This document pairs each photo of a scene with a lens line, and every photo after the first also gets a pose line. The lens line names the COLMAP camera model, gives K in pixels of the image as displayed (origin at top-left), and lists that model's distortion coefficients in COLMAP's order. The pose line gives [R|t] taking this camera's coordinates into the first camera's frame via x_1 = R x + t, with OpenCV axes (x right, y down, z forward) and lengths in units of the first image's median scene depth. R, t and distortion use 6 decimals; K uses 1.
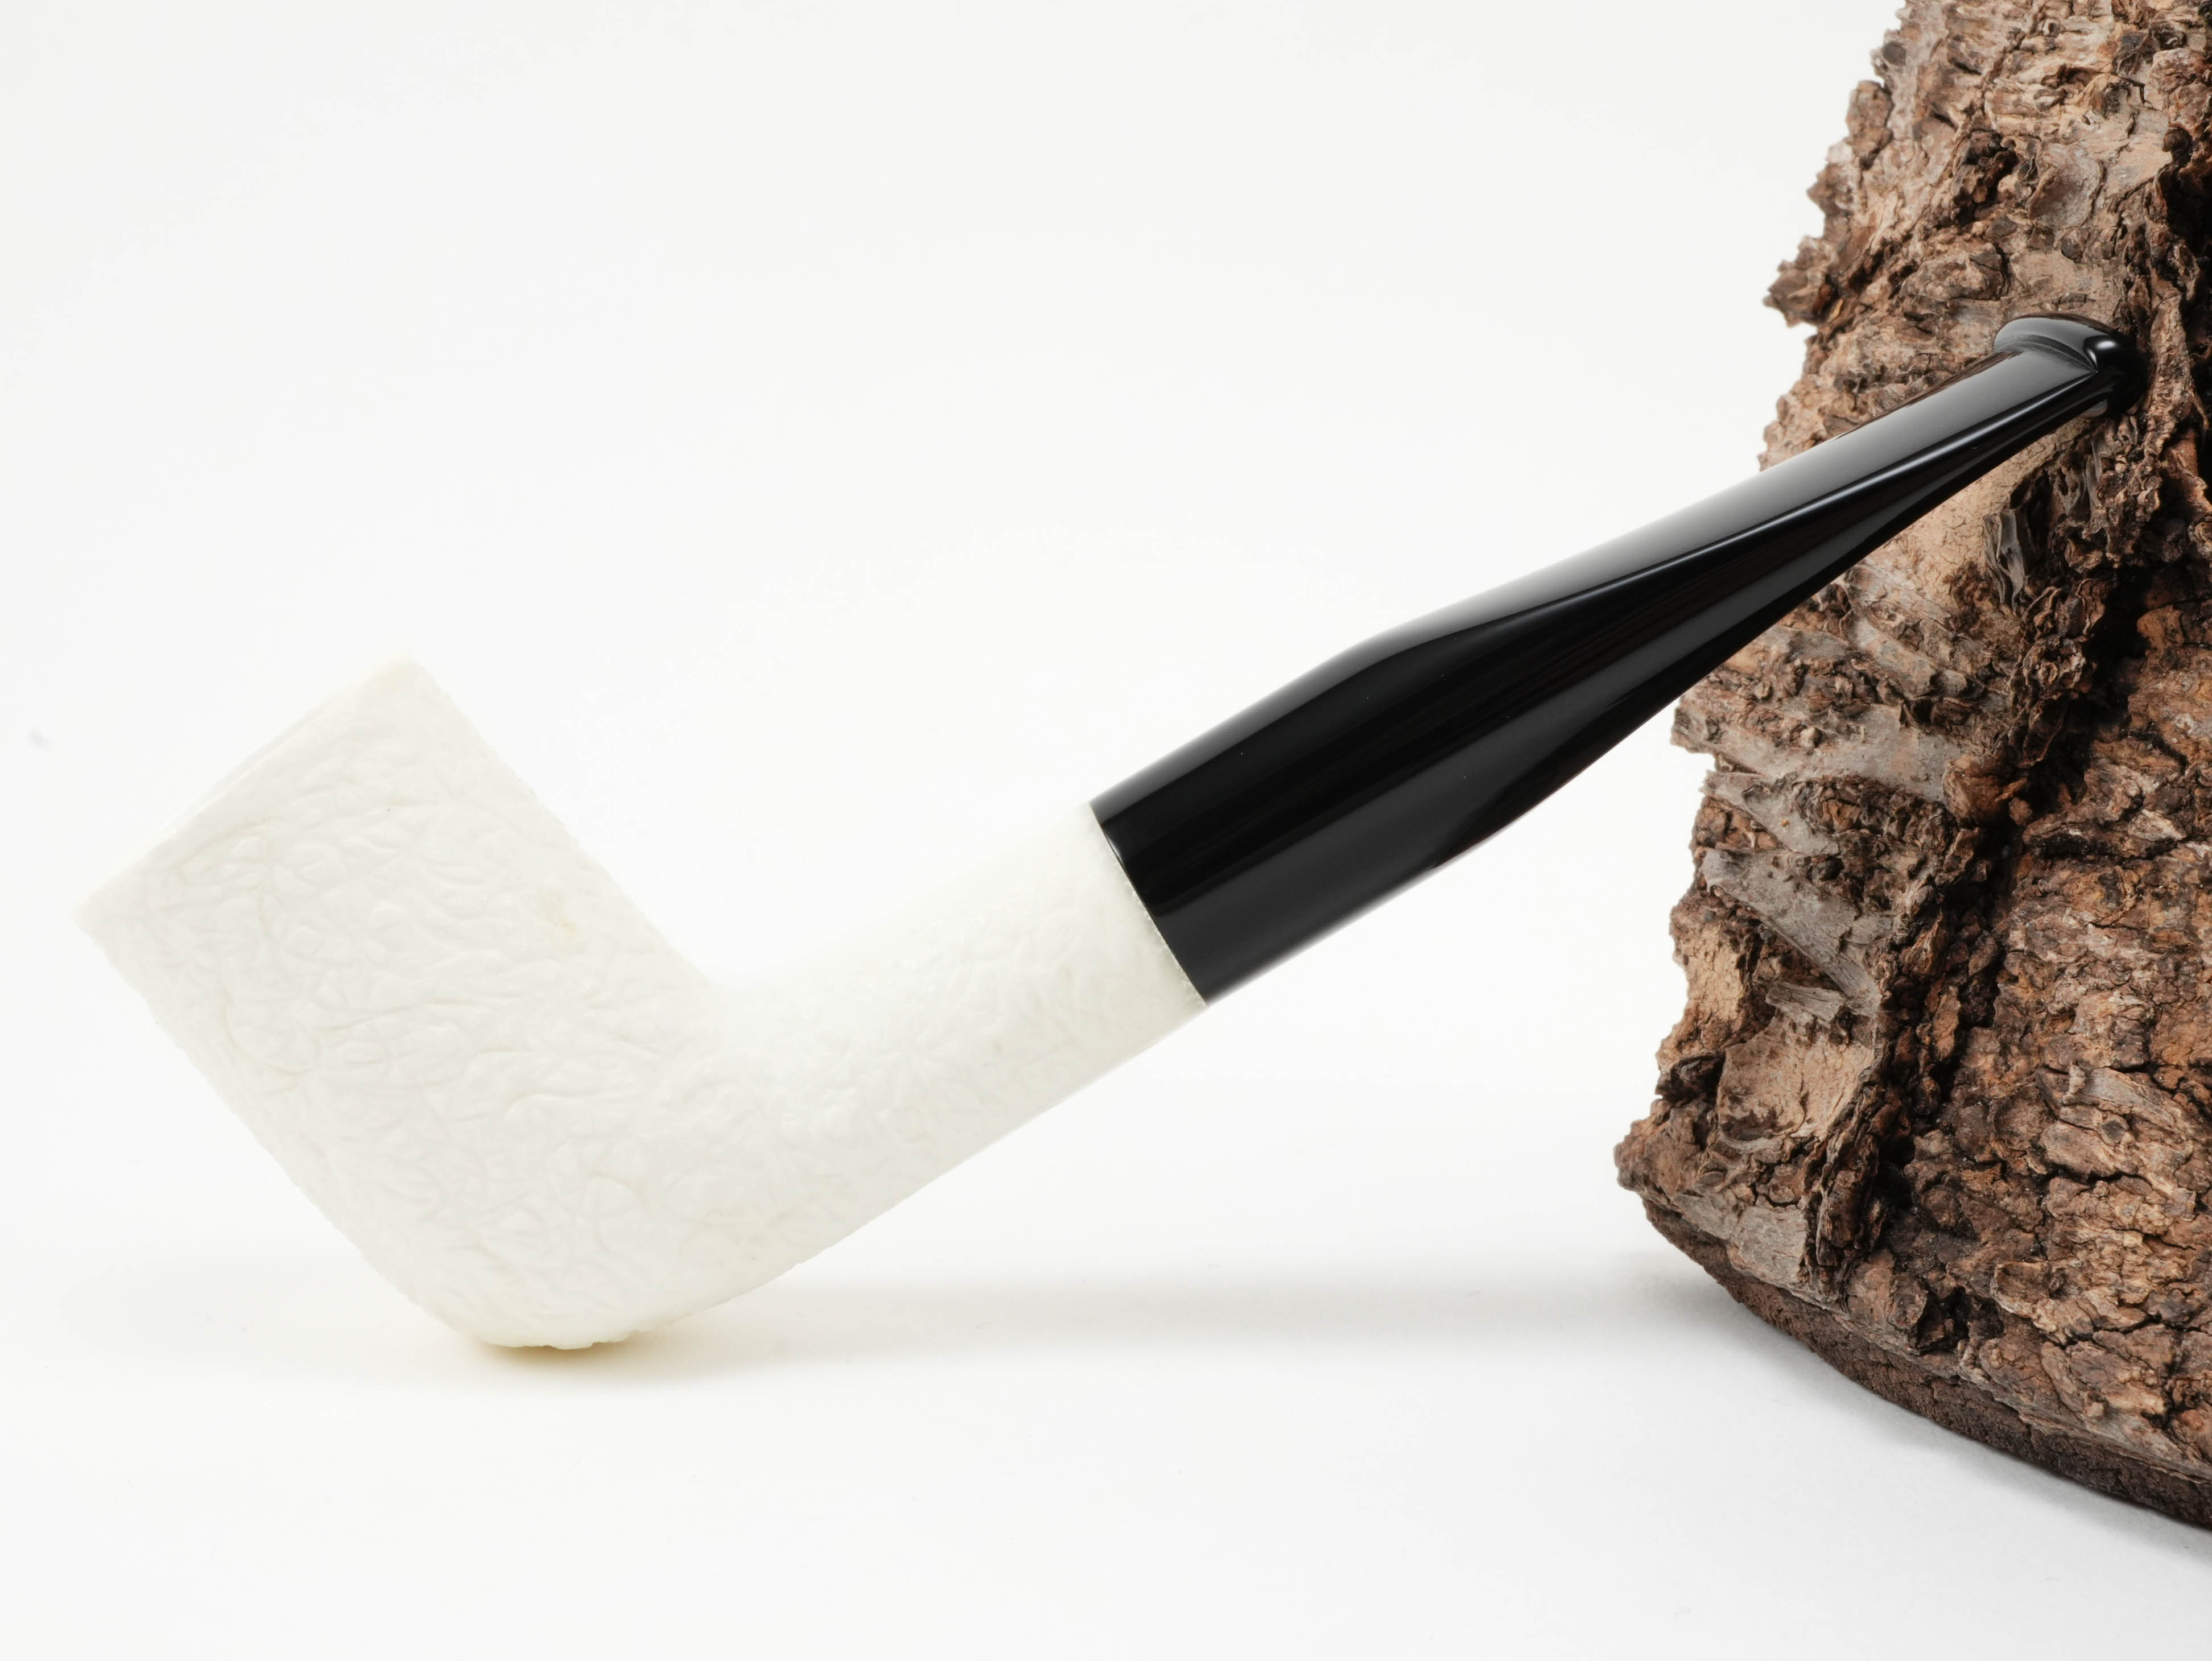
lens RADIAL K [[3160.3, 0, 1110.9], [0, 3160.3, 803.2], [0, 0, 1]] dist [-0.017298, 0.041909]
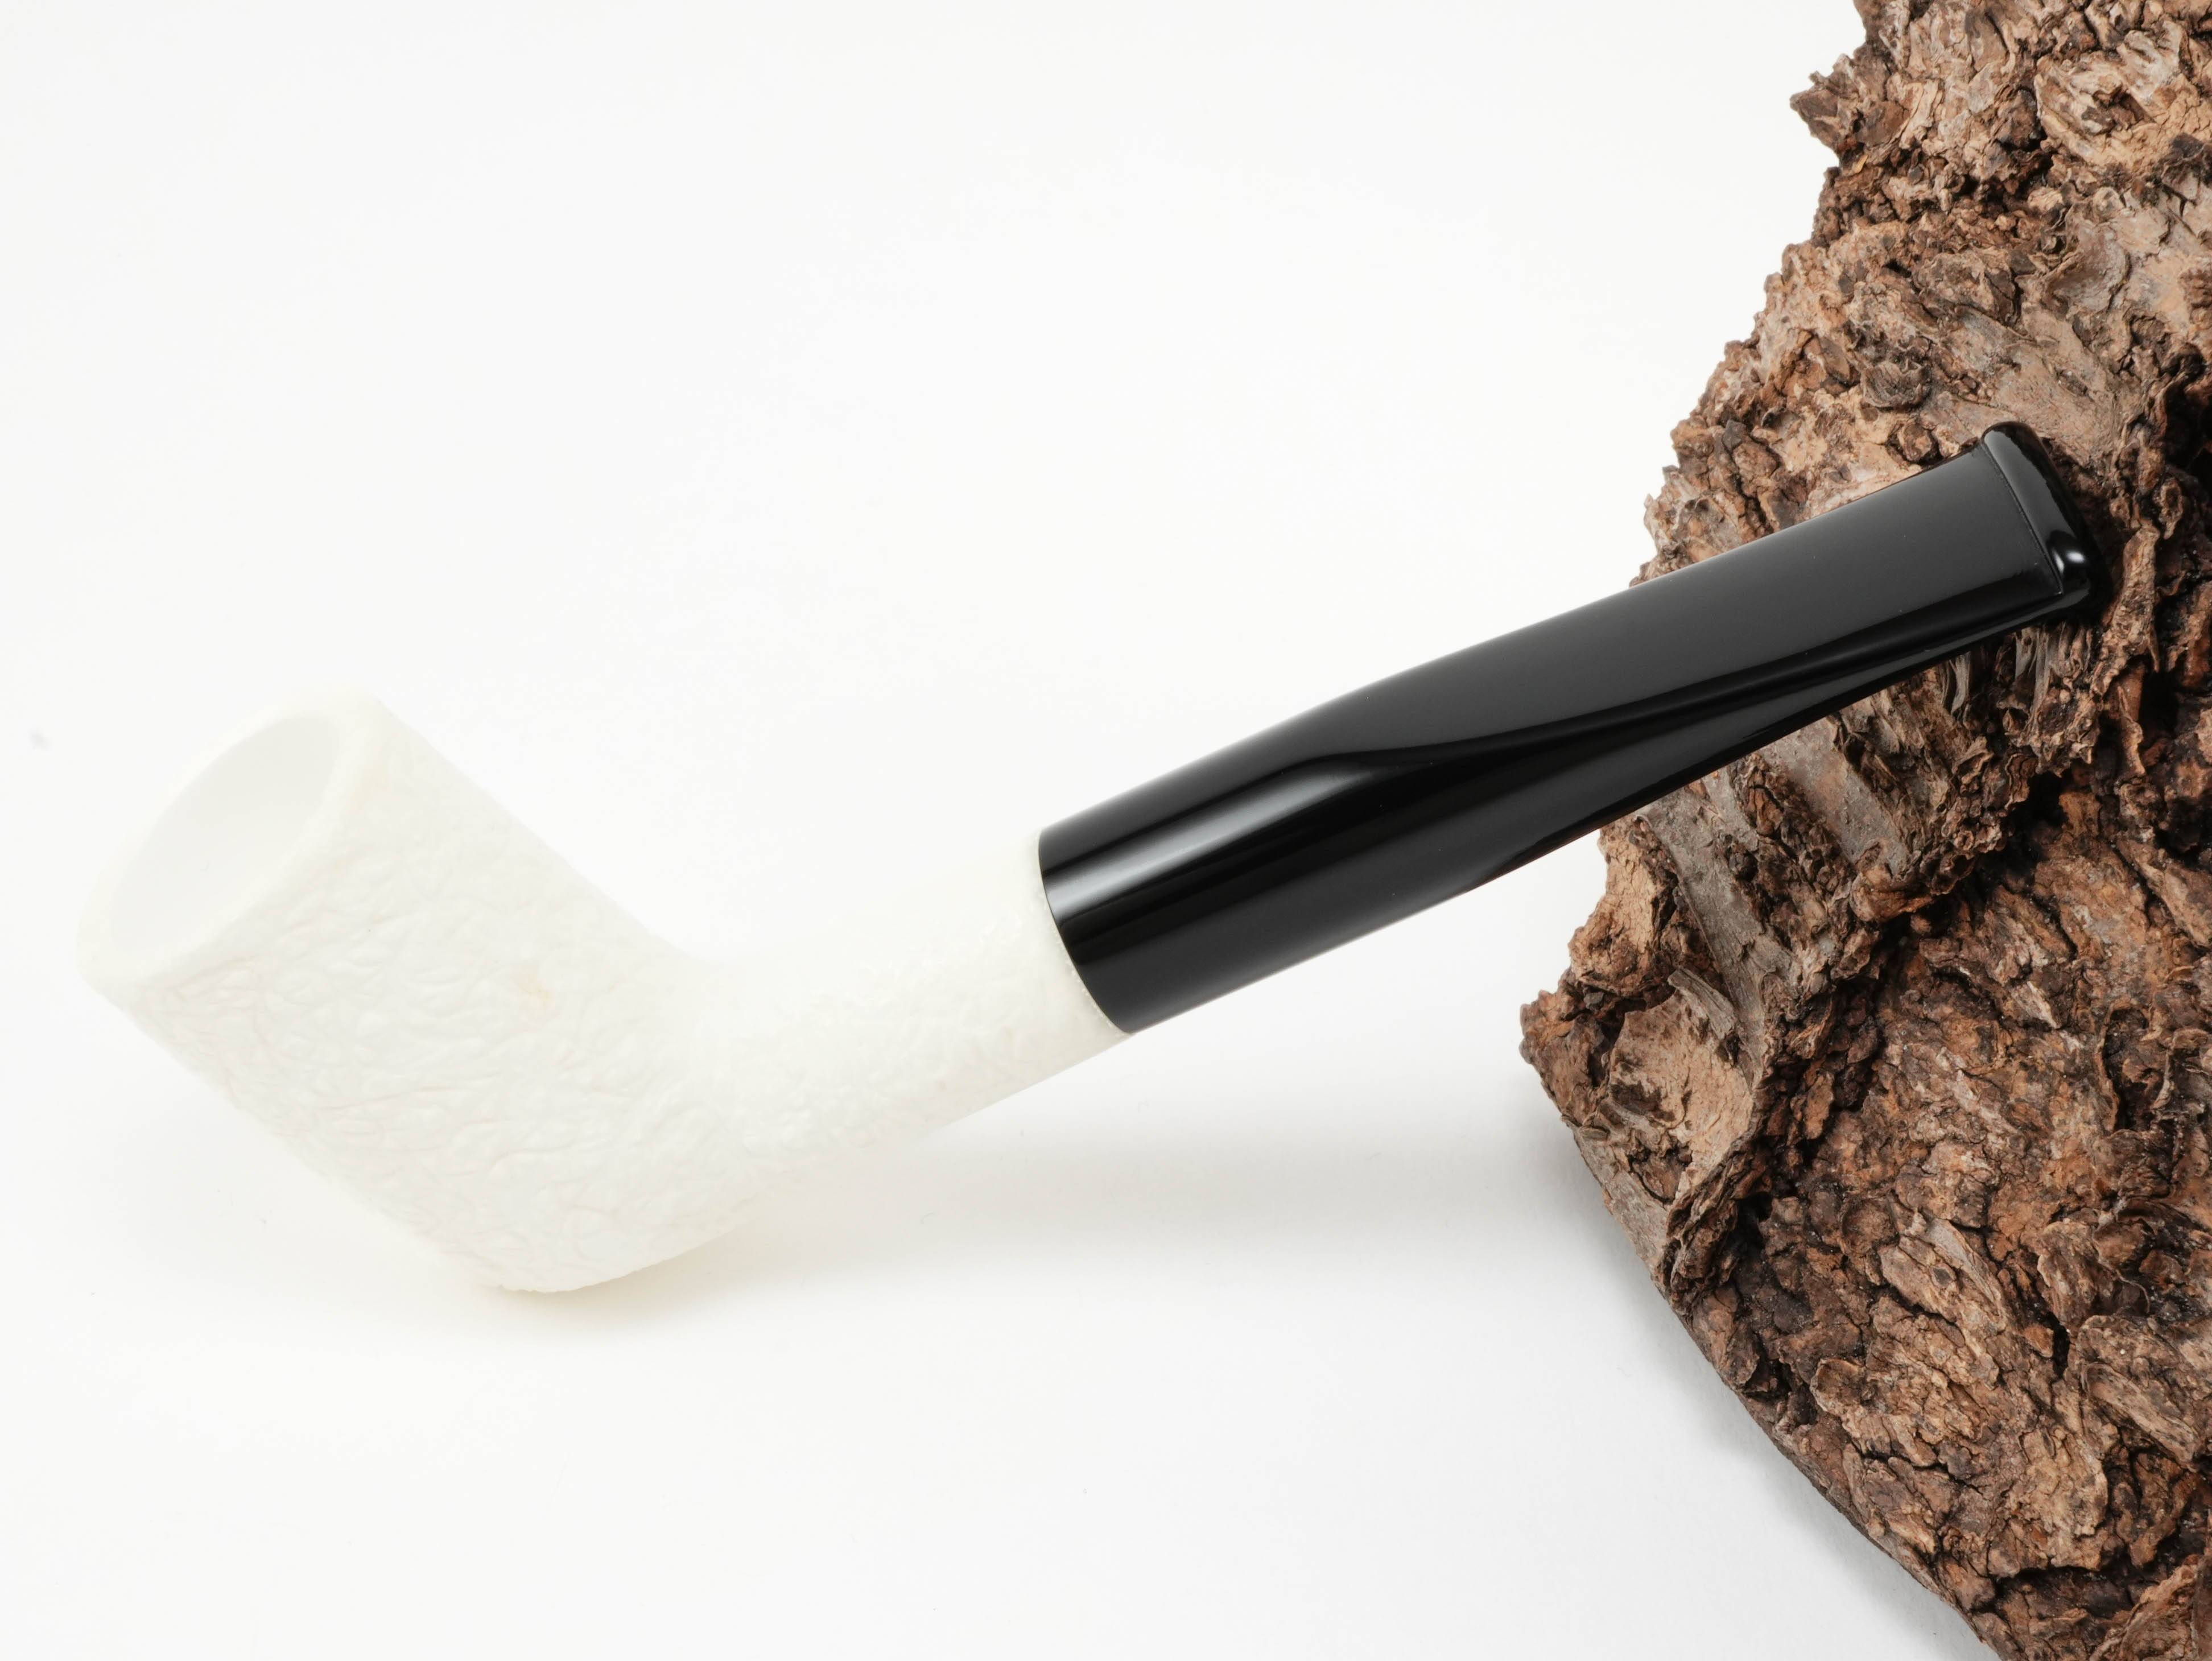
lens RADIAL K [[3160.8, 0, 1109.4], [0, 3160.8, 810.9], [0, 0, 1]] dist [-0.018182, 0.045509]
pose [[0.998557, 0.052961, 0.008863, 0.006806], [-0.051463, 0.896755, 0.439524, -0.482796], [0.015330, -0.439346, 0.898187, 0.067523]]
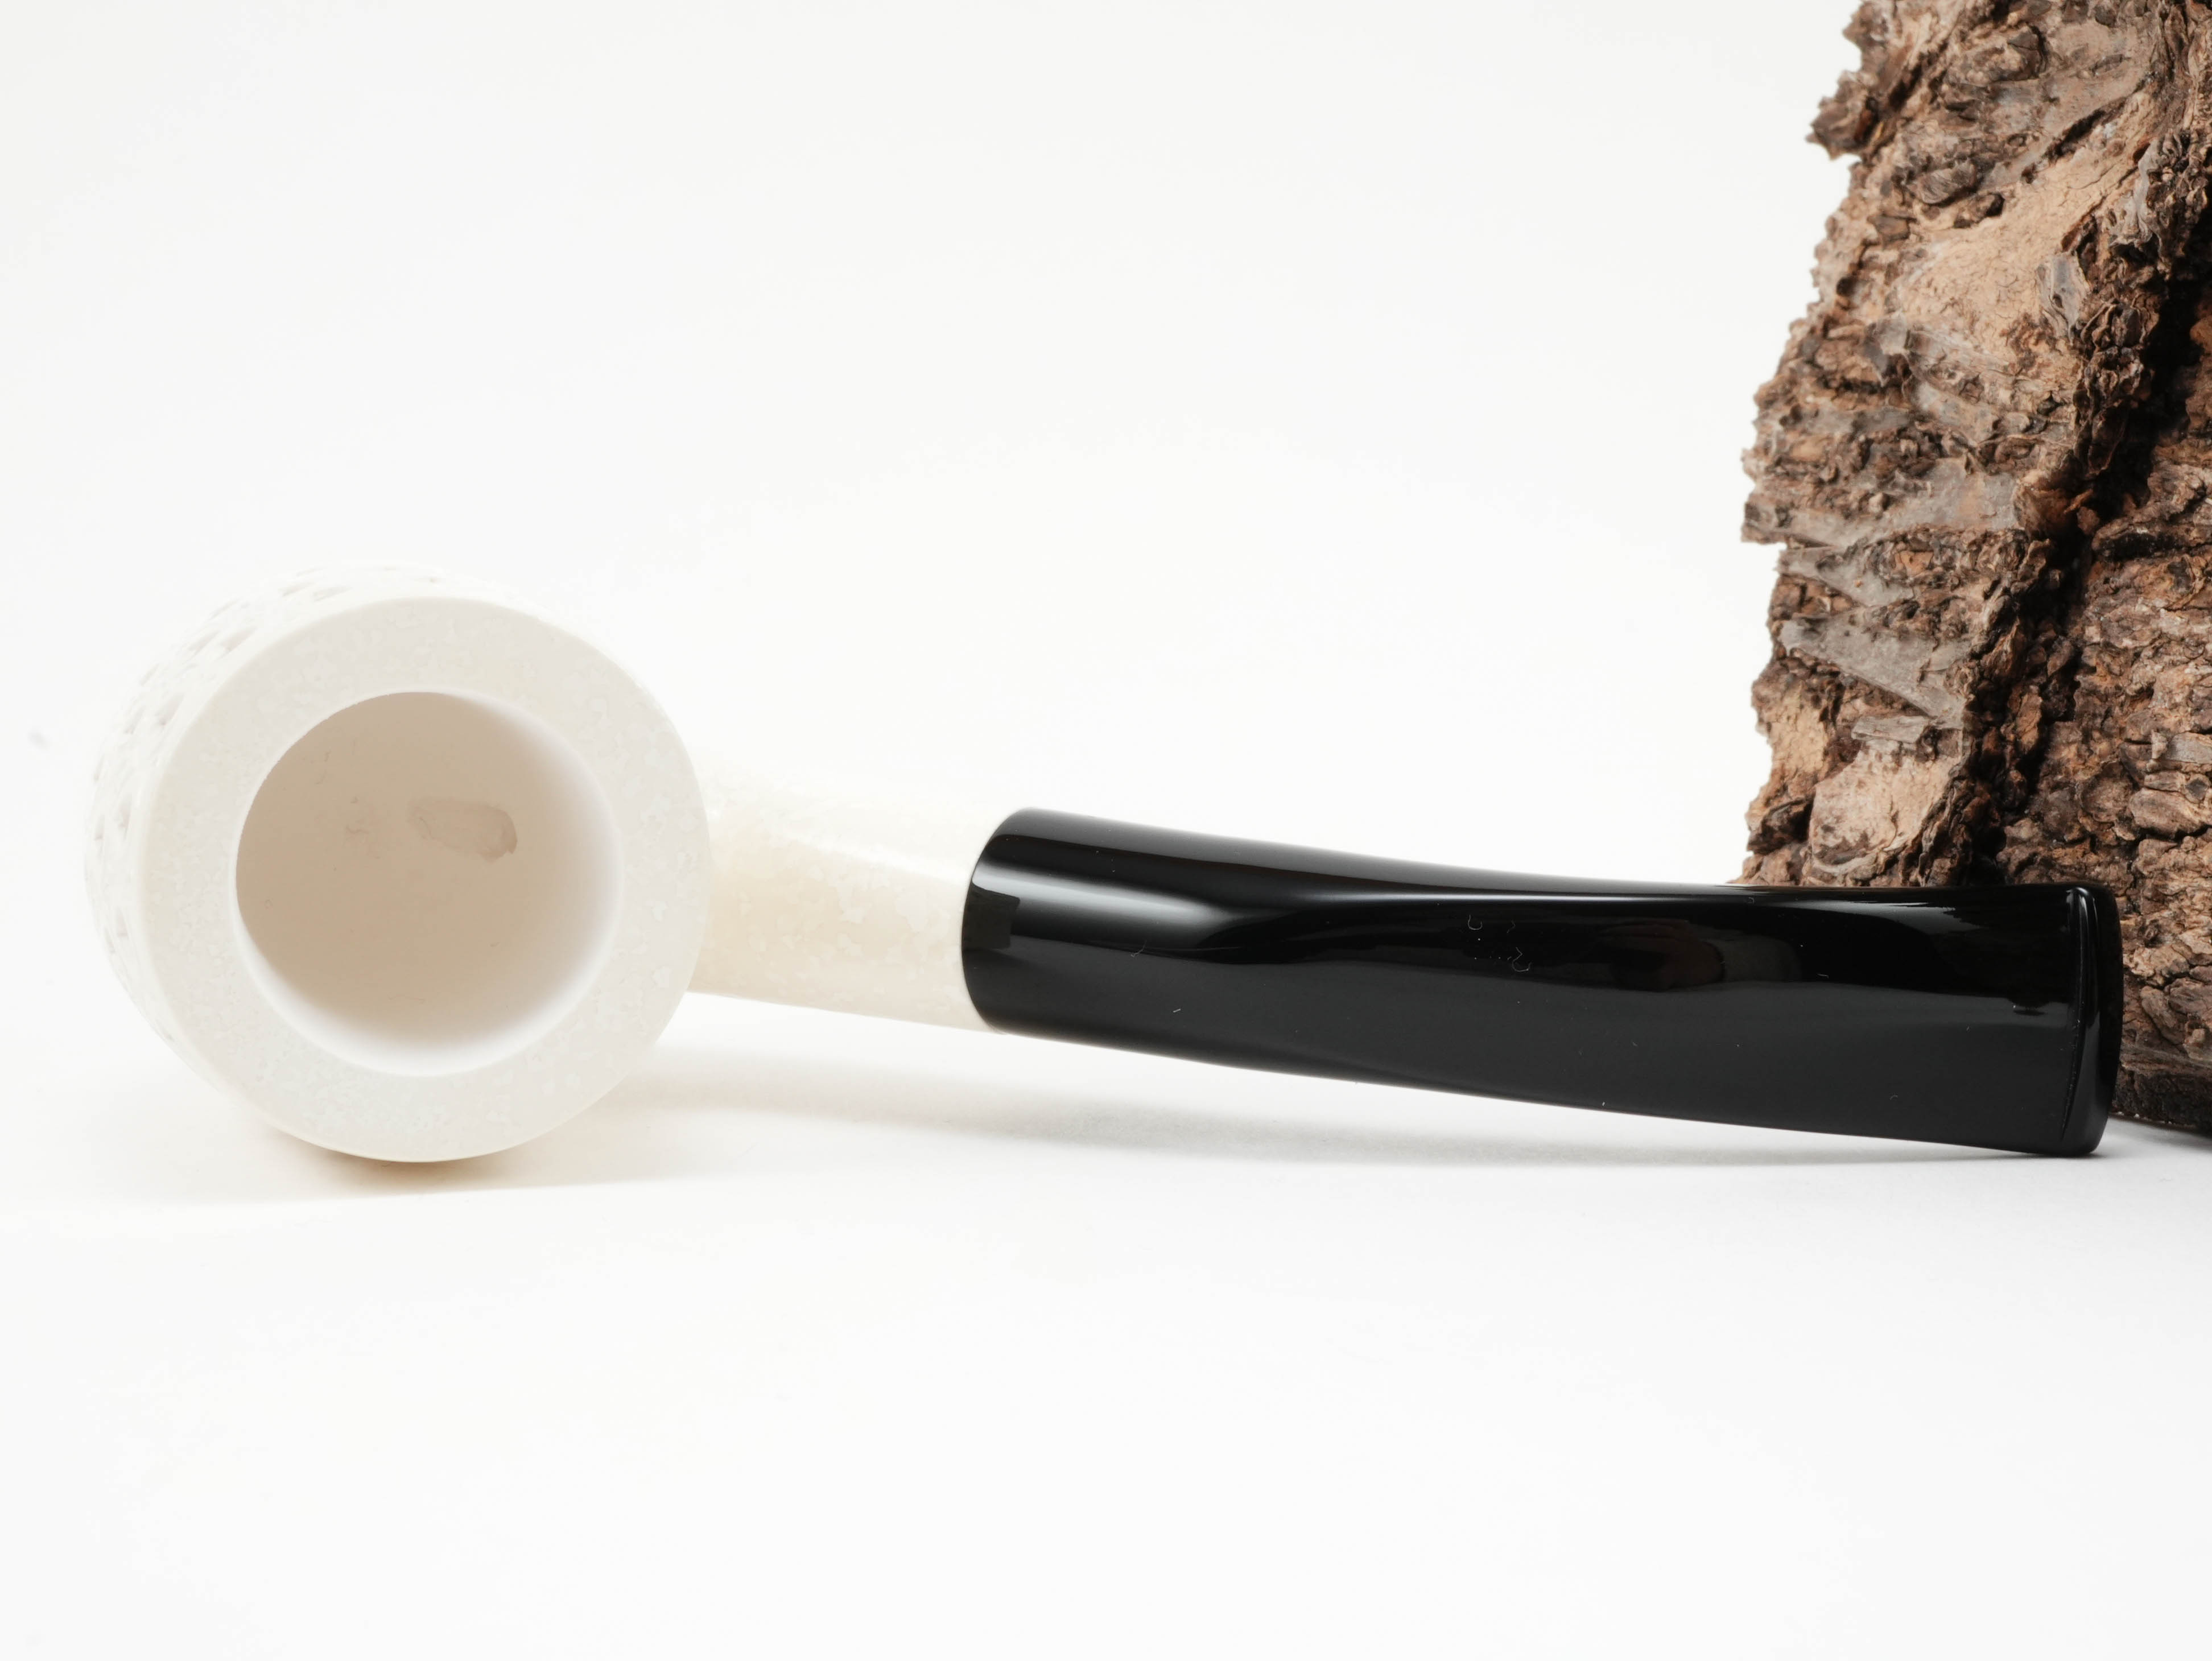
lens RADIAL K [[3160.8, 0, 1109.4], [0, 3160.8, 810.9], [0, 0, 1]] dist [-0.018182, 0.045509]
pose [[0.999313, -0.037029, -0.001710, -0.040462], [0.036884, 0.997877, -0.053678, 0.144658], [0.003695, 0.053578, 0.998557, -0.048559]]
